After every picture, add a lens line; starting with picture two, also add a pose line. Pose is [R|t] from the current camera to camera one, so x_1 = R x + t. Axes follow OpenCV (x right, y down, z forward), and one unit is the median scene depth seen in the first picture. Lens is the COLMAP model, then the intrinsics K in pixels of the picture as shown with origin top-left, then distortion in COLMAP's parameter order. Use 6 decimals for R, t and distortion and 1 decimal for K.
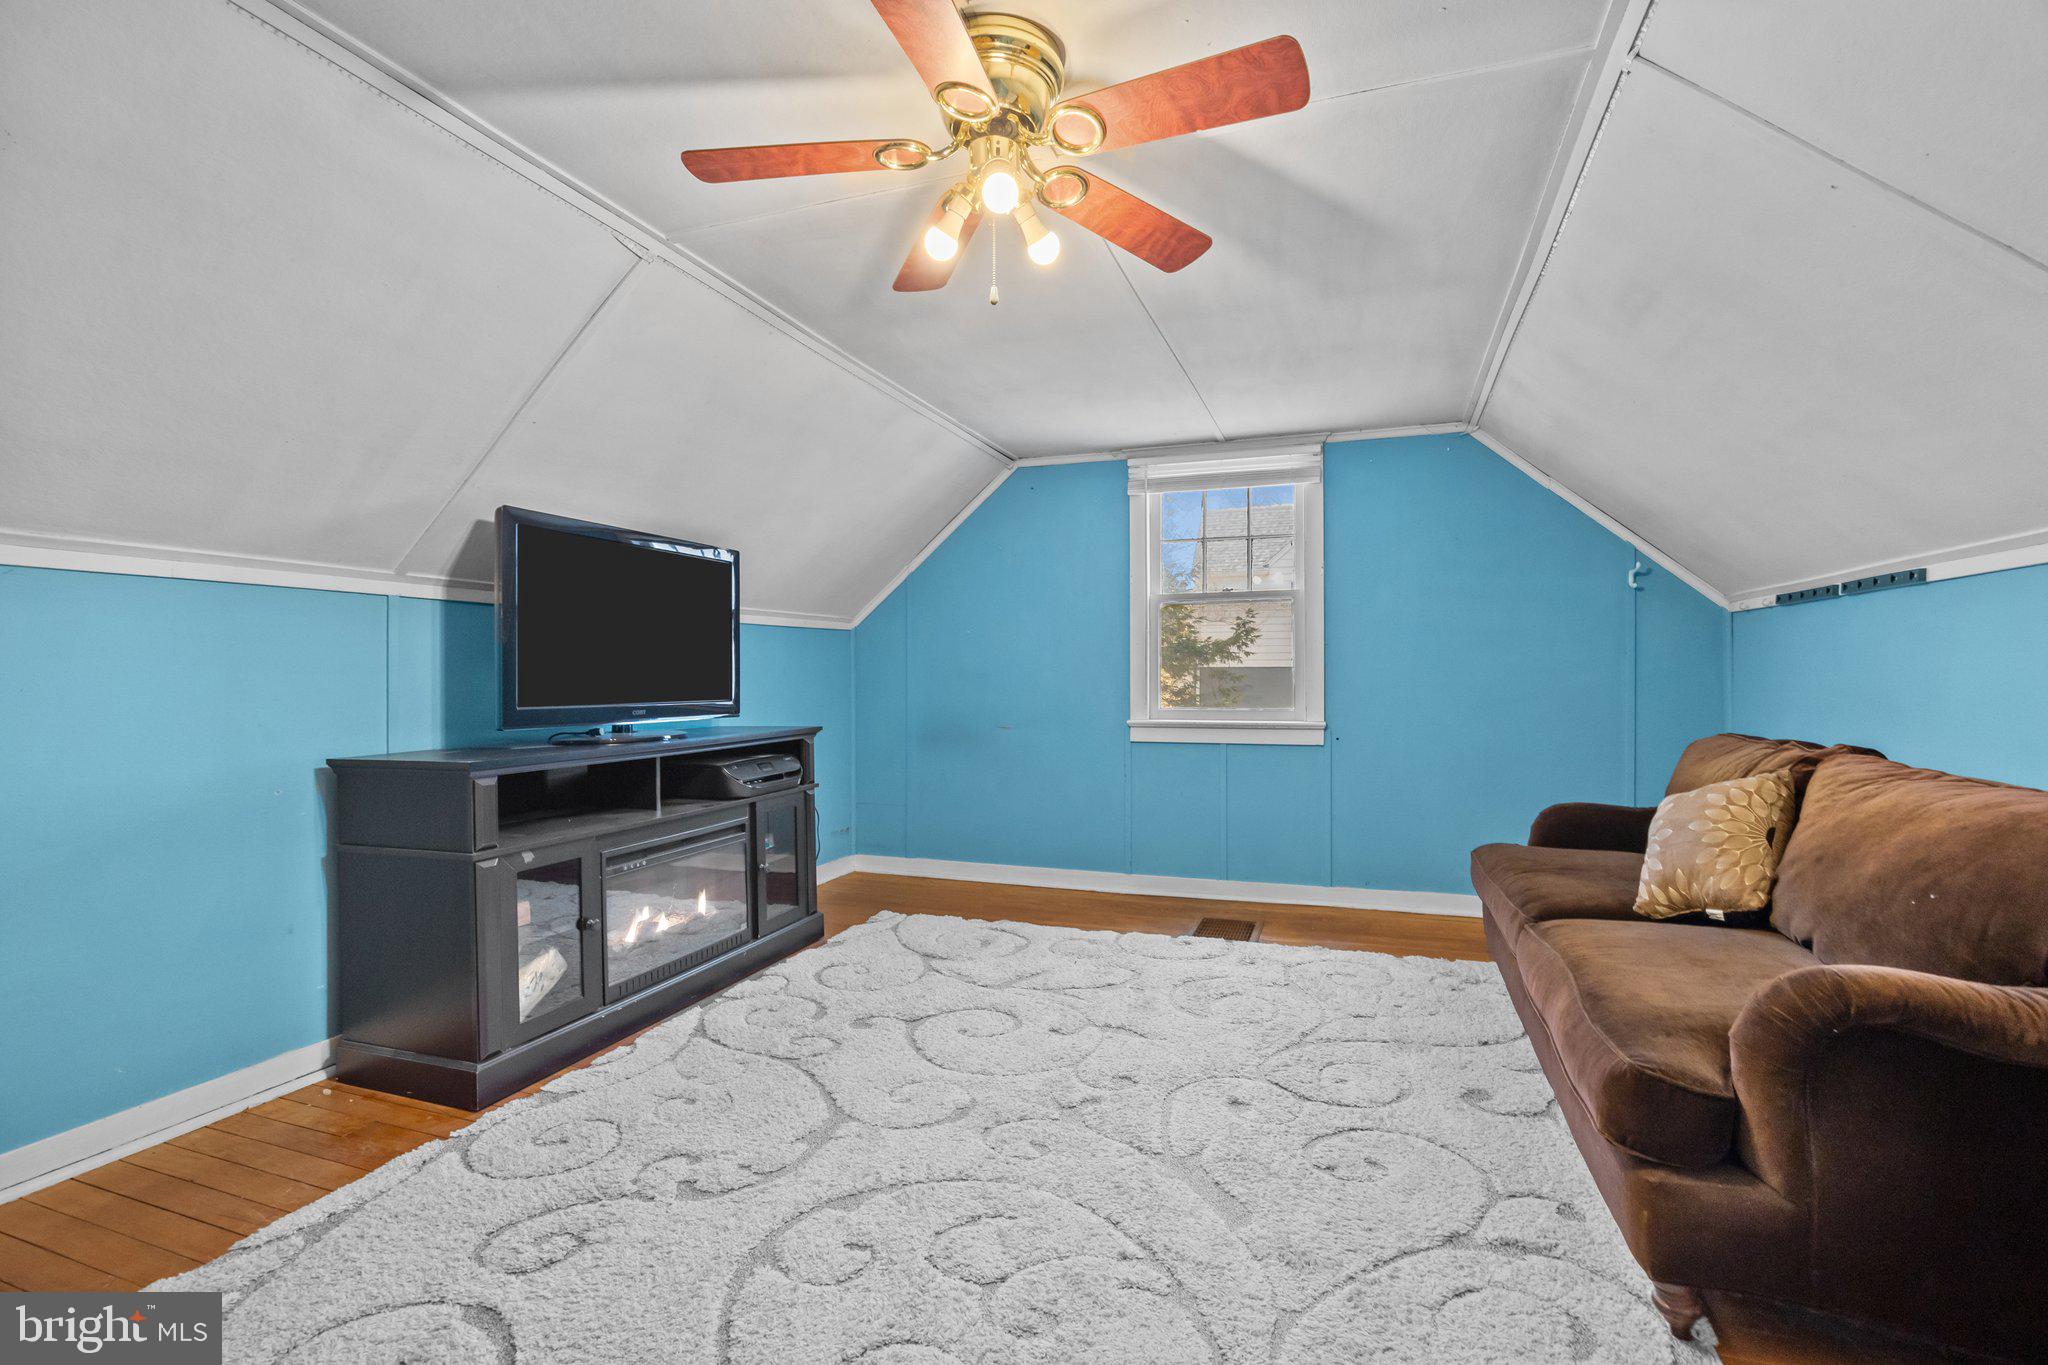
lens RADIAL K [[923.2, 0, 1024.0], [0, 923.2, 682.5], [0, 0, 1]] dist [-0.000515, -0.000006]
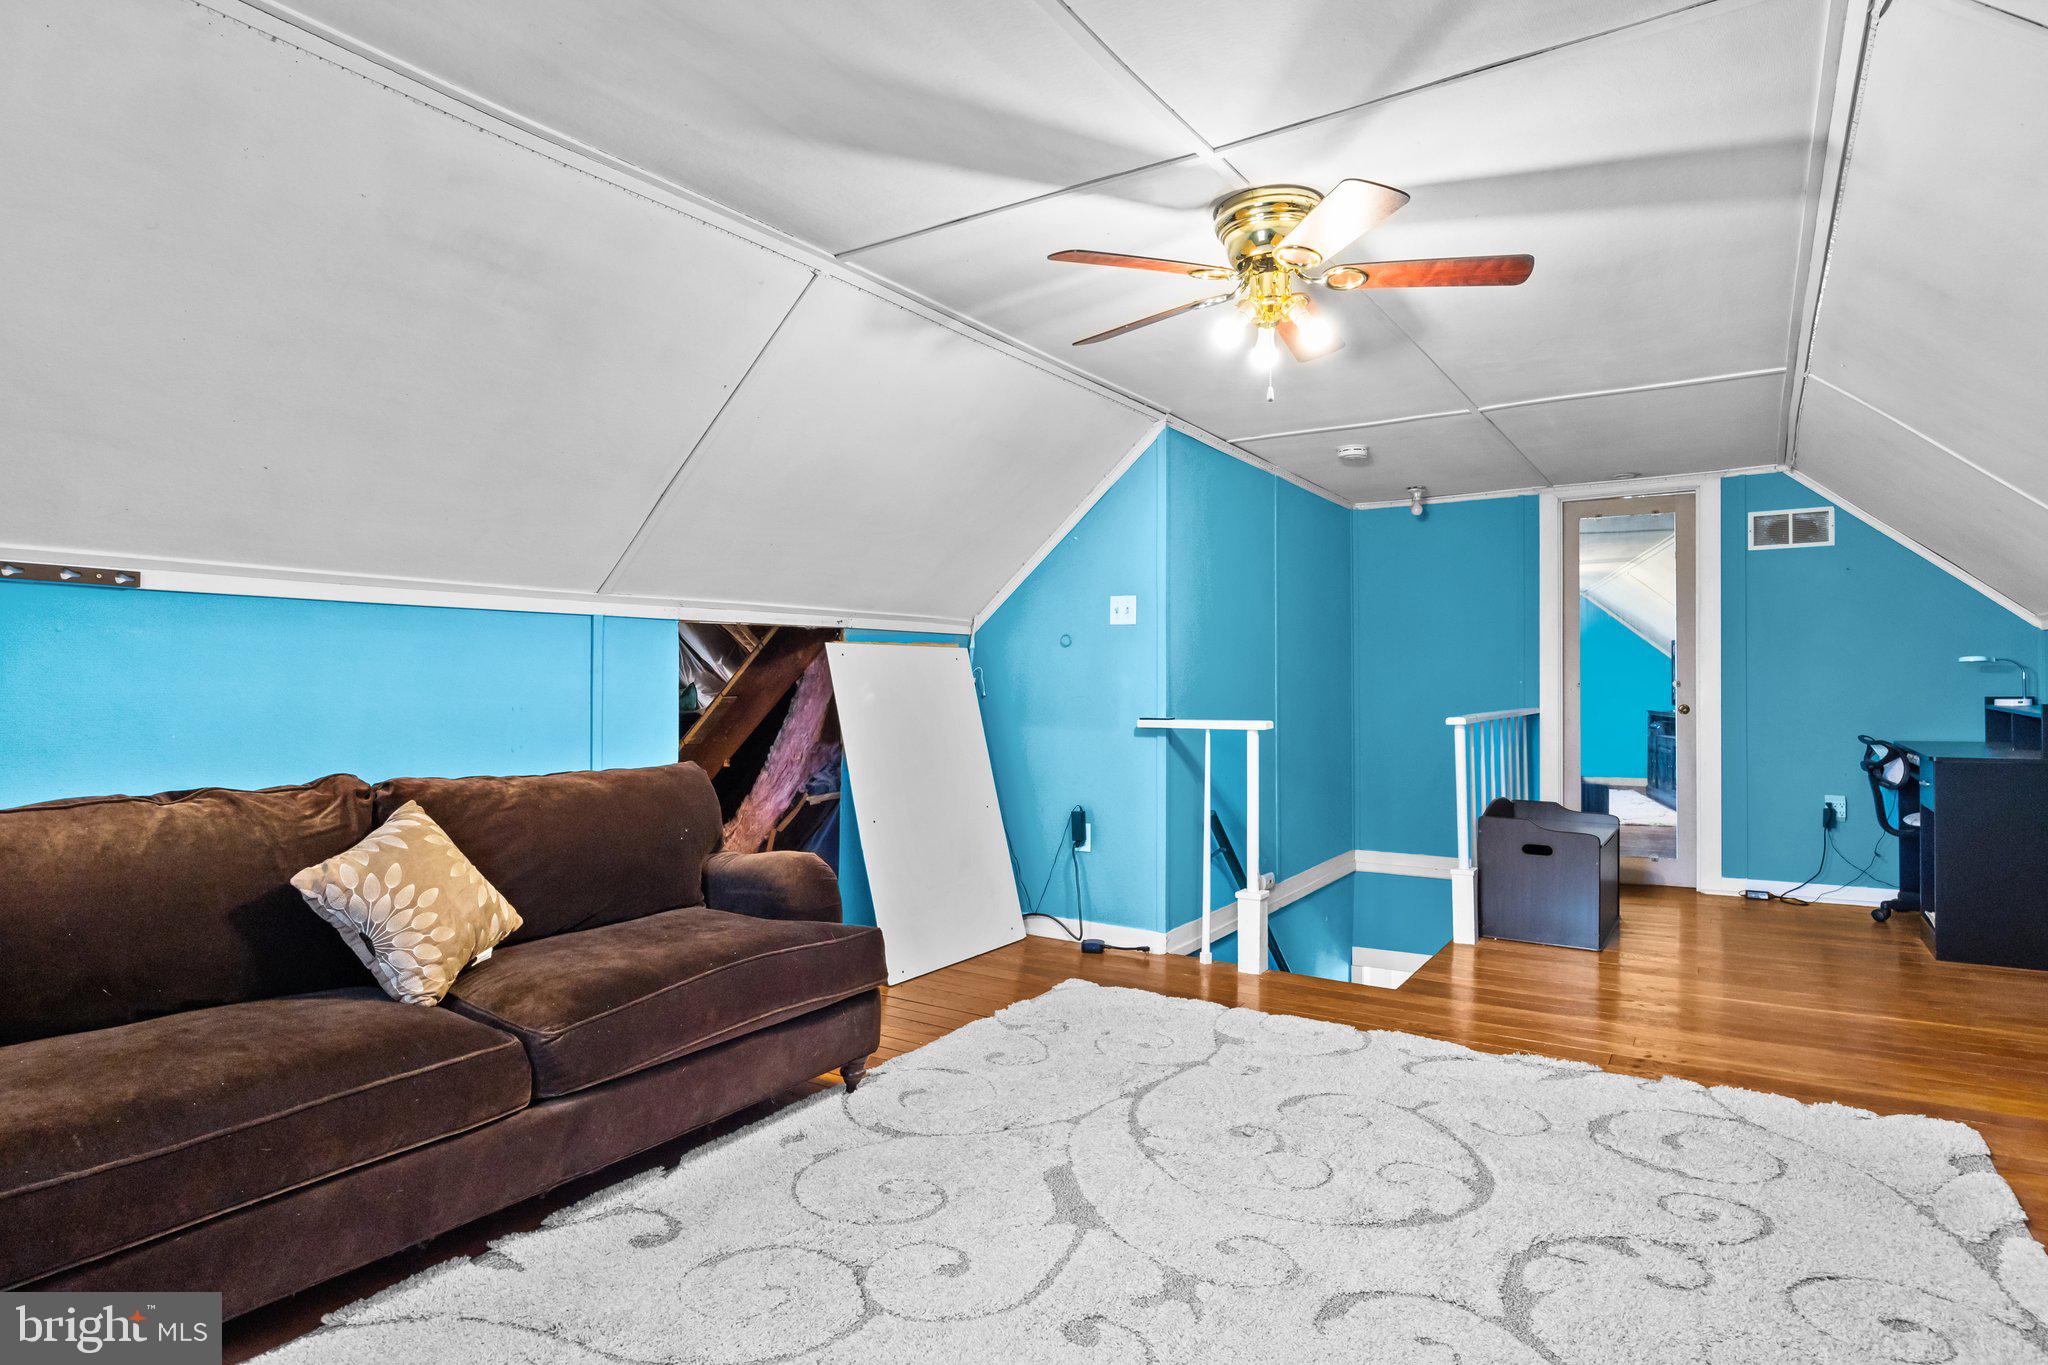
lens RADIAL K [[1117.9, 0, 1028.1], [0, 1117.9, 687.7], [0, 0, 1]] dist [-0.003097, -0.000628]
pose [[-0.978005, 0.011103, 0.208286, -0.022680], [0.012677, 0.999900, 0.006226, -0.016778], [-0.208196, 0.008729, -0.978048, 1.959078]]
